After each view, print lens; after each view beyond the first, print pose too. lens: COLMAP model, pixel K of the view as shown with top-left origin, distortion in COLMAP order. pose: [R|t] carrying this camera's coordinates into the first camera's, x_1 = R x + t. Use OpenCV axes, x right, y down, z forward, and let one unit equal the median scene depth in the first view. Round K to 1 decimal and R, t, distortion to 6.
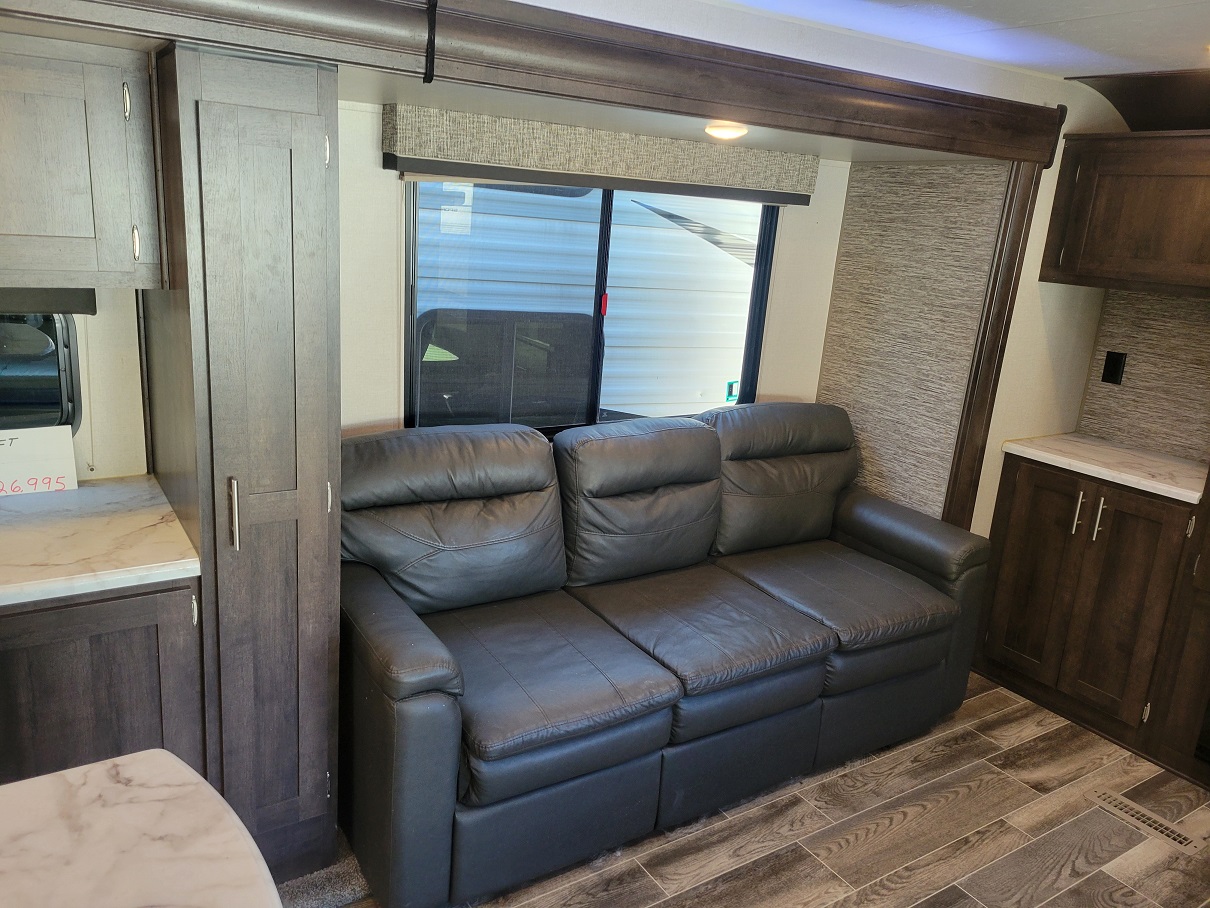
lens RADIAL K [[905.7, 0, 597.4], [0, 905.7, 443.4], [0, 0, 1]] dist [0.058471, -0.045032]
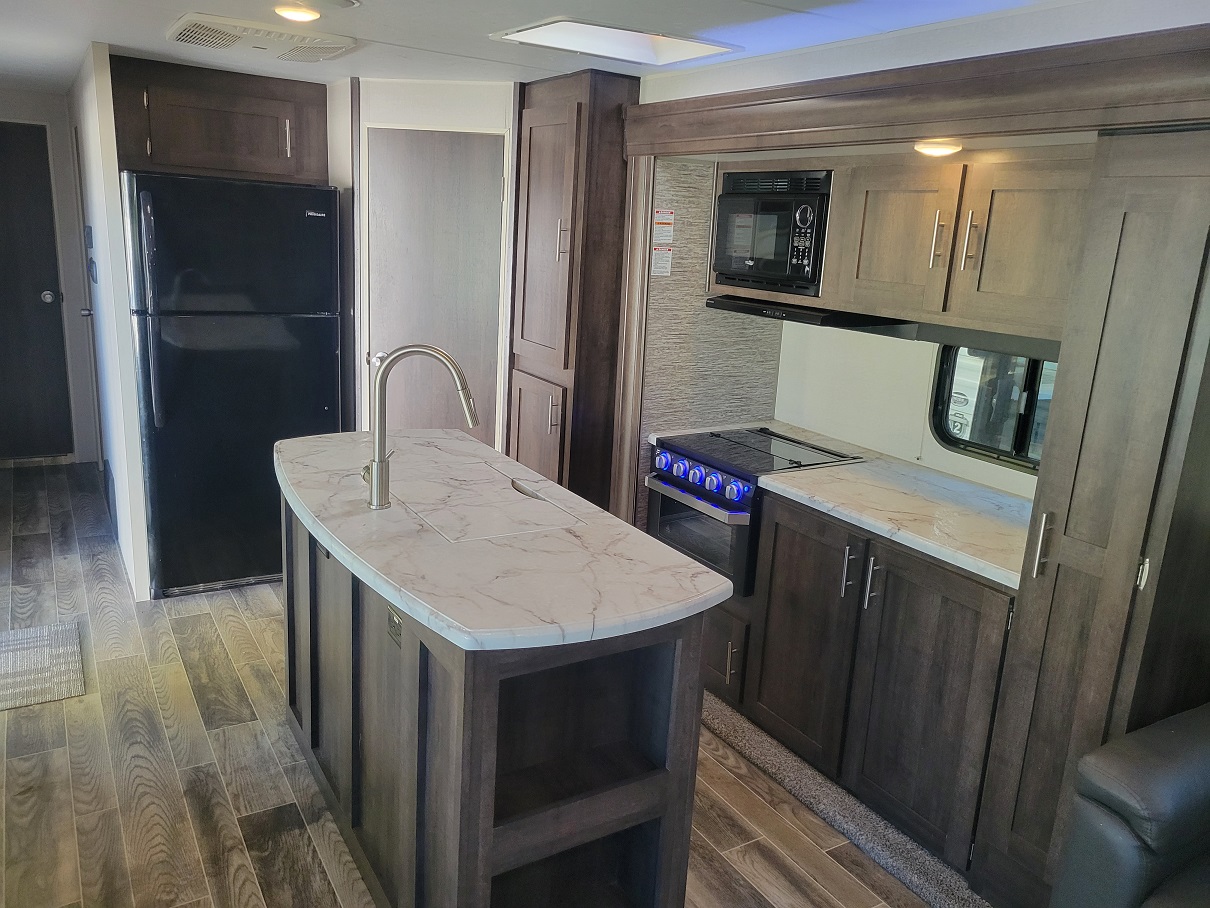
lens RADIAL K [[905.7, 0, 605.4], [0, 905.7, 445.8], [0, 0, 1]] dist [0.058471, -0.045032]
pose [[-0.029538, 0.181779, -0.982896, 1.568101], [-0.313640, 0.931978, 0.181787, -0.162700], [0.949082, 0.313645, 0.029484, 1.011185]]
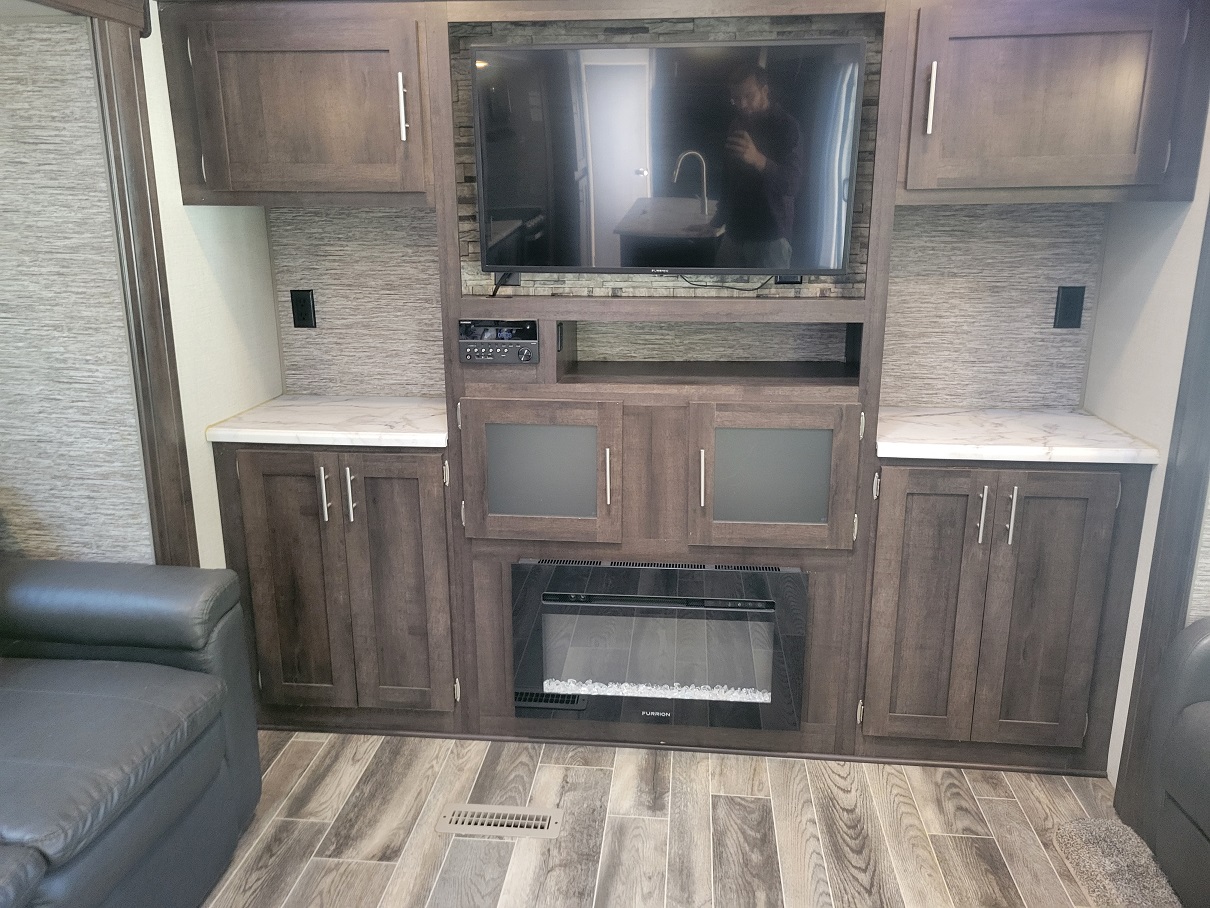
lens RADIAL K [[905.7, 0, 608.8], [0, 905.7, 446.6], [0, 0, 1]] dist [0.058471, -0.045032]
pose [[0.625554, -0.266391, 0.733292, 0.112599], [0.237860, 0.960274, 0.145936, -0.019931], [-0.743037, 0.083131, 0.664067, 0.294420]]
